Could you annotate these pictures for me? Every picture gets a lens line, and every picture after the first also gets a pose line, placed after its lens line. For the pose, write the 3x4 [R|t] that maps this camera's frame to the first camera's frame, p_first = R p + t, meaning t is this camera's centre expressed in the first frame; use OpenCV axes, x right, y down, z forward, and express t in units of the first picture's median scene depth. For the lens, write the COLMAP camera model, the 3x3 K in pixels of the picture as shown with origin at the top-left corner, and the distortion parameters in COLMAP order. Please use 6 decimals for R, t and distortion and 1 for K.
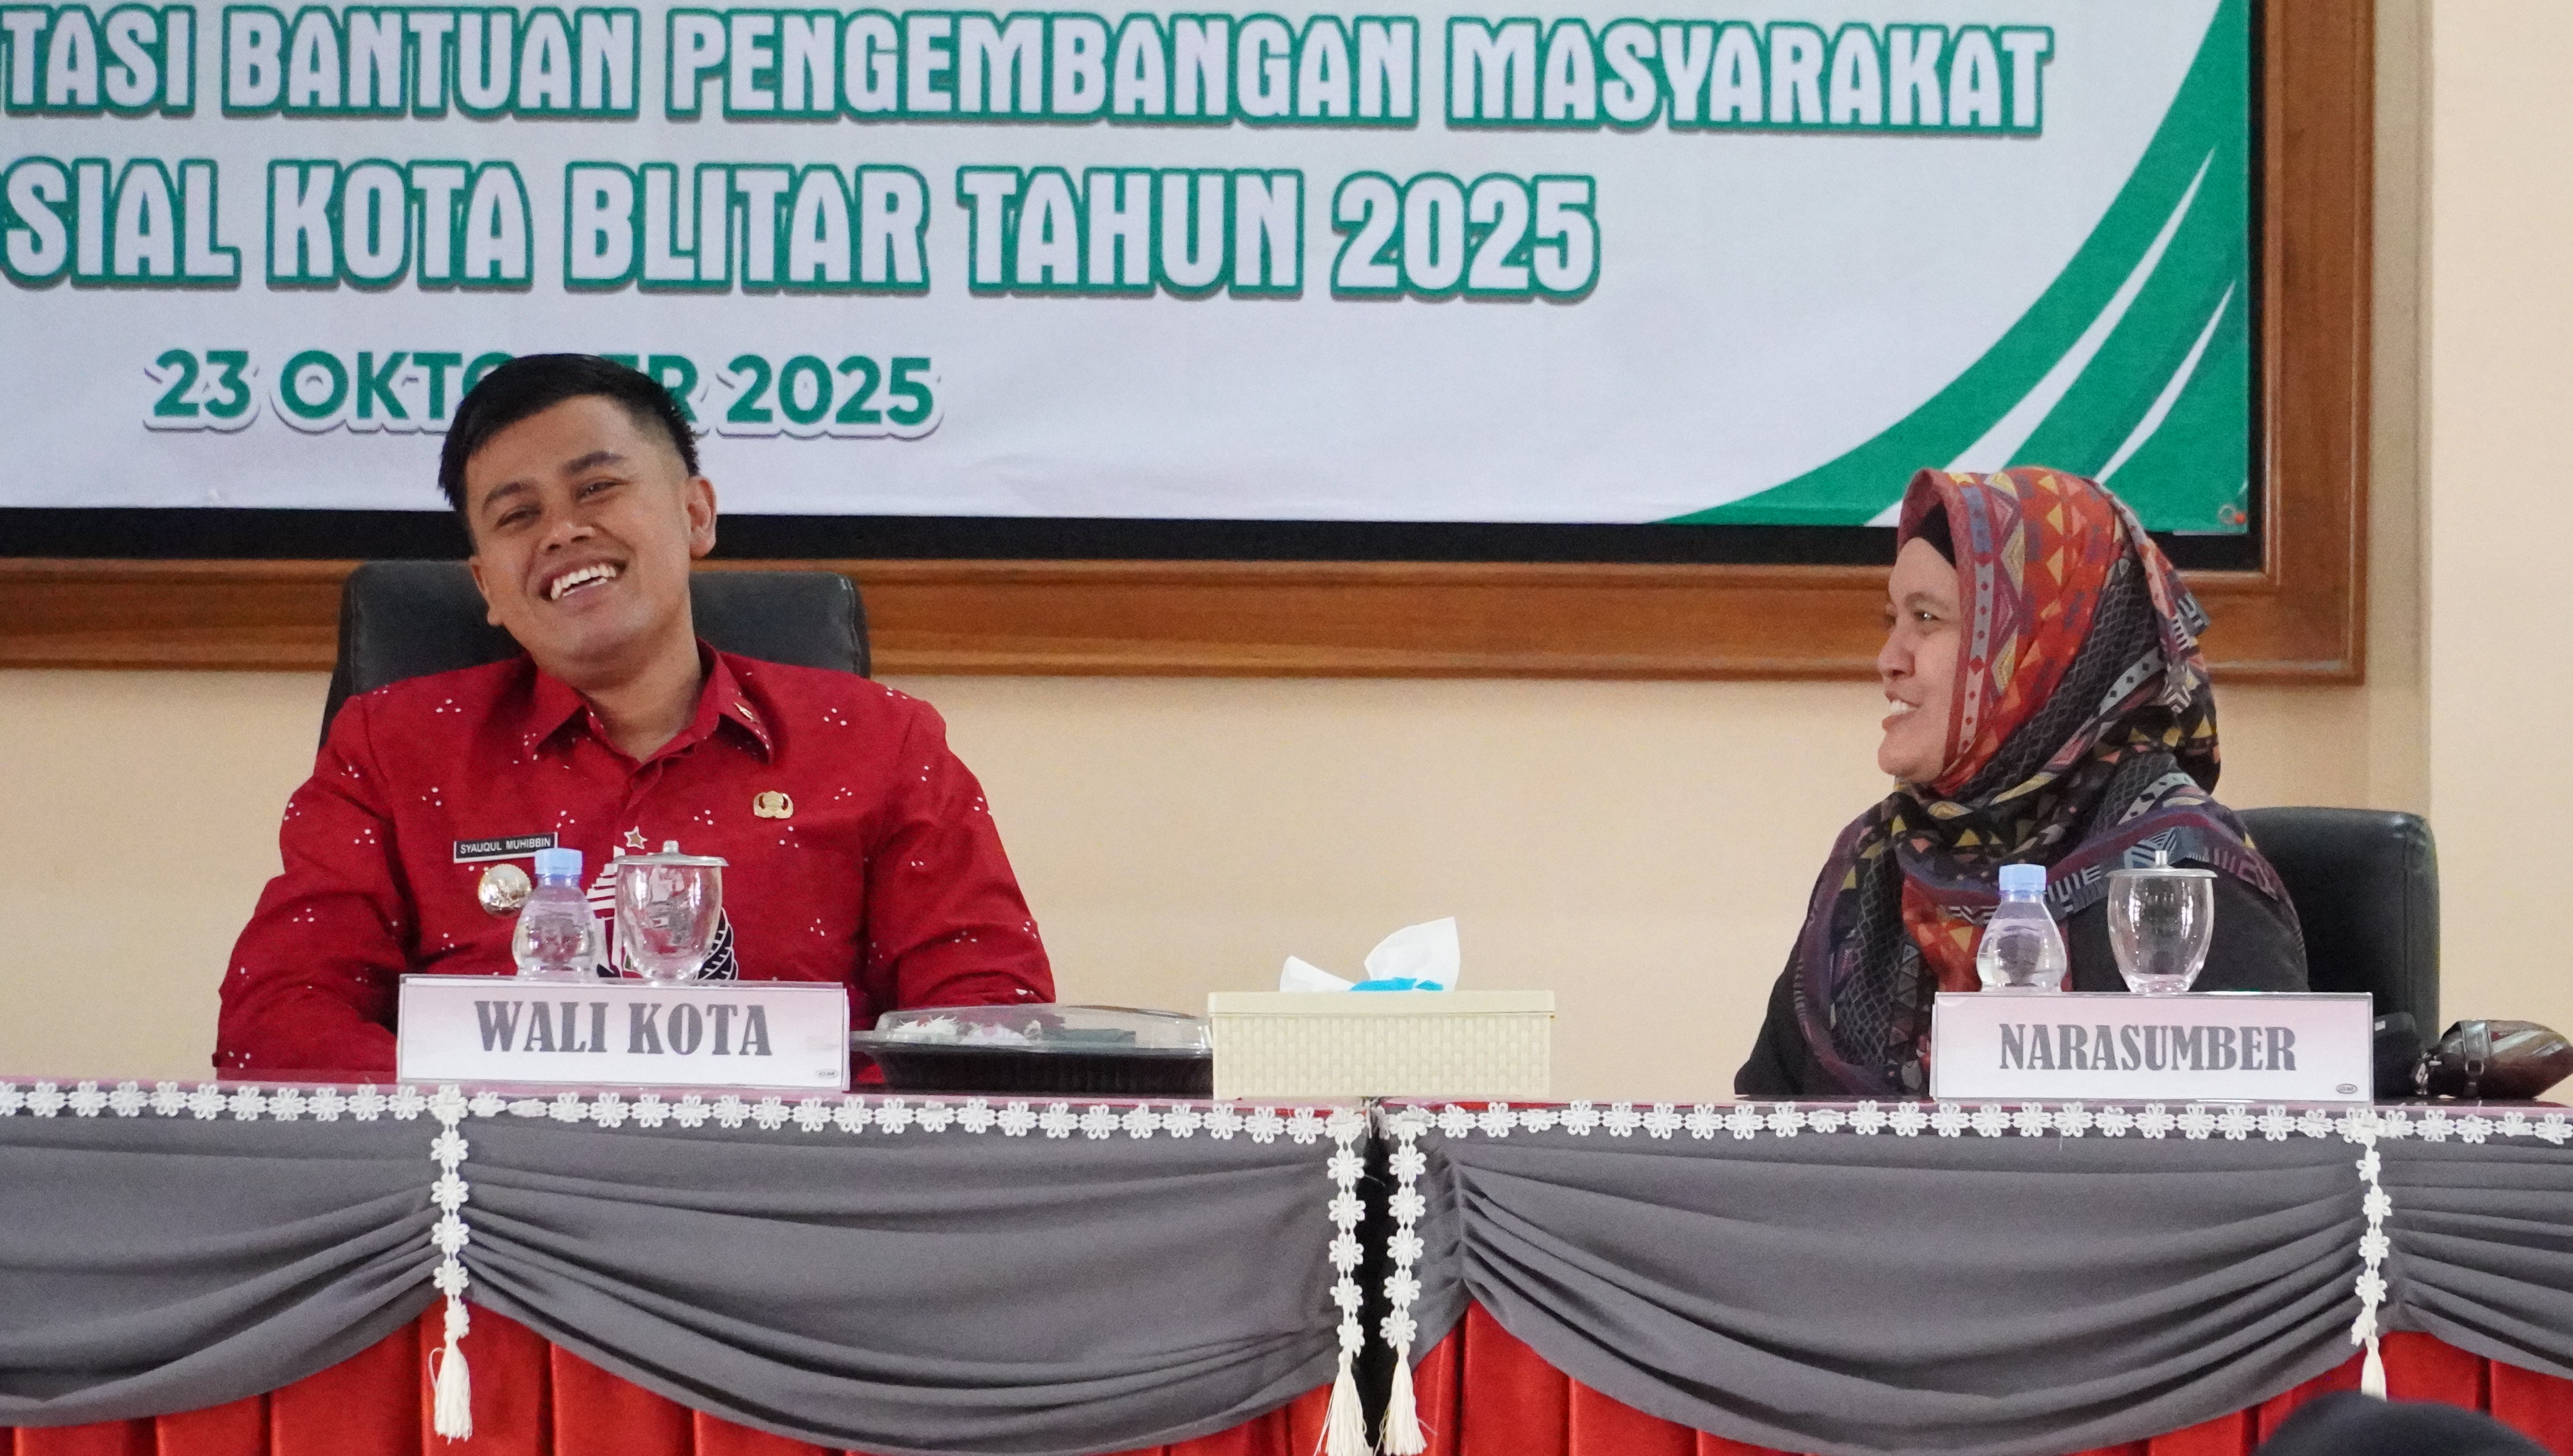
lens RADIAL K [[11853.2, 0, 1287.0], [0, 11853.2, 727.0], [0, 0, 1]] dist [-0.582562, 0.000000]
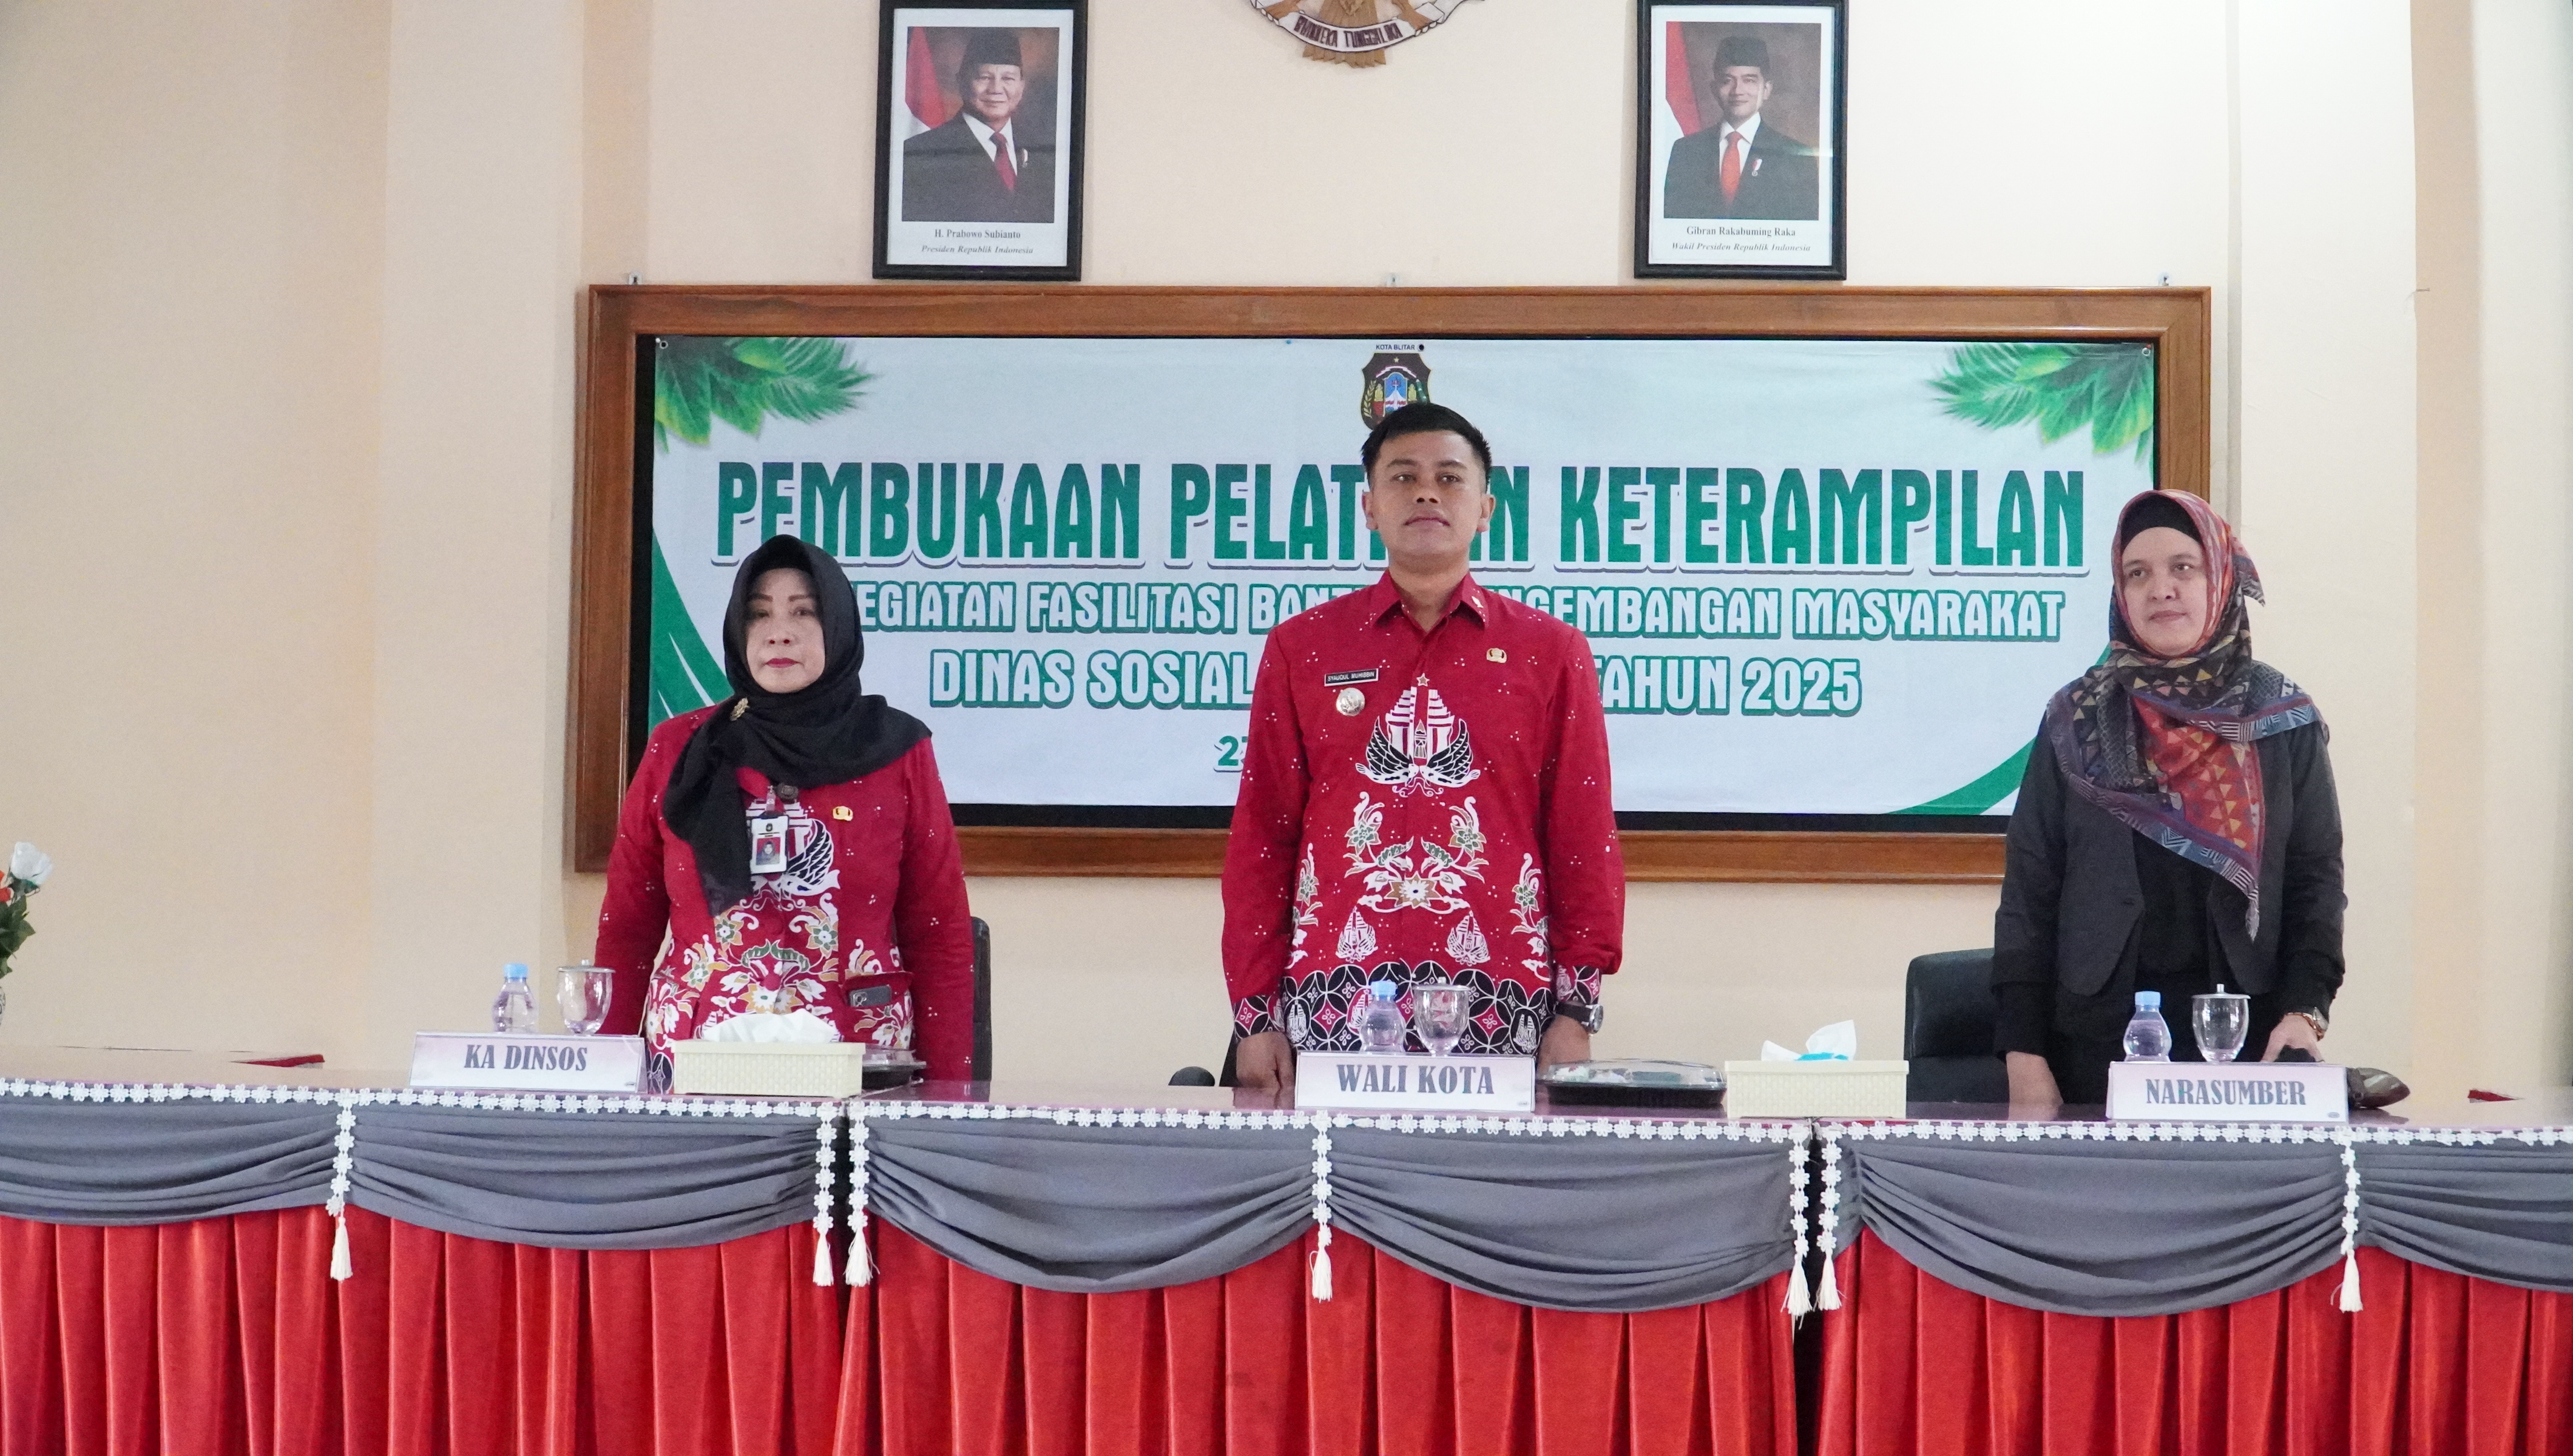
lens RADIAL K [[3755.8, 0, 1283.9], [0, 3755.8, 732.8], [0, 0, 1]] dist [-0.230650, 0.000000]
pose [[0.995133, -0.000632, -0.098534, -0.017976], [-0.003255, 0.999223, -0.039281, -0.006326], [0.098482, 0.039411, 0.994358, 0.400202]]
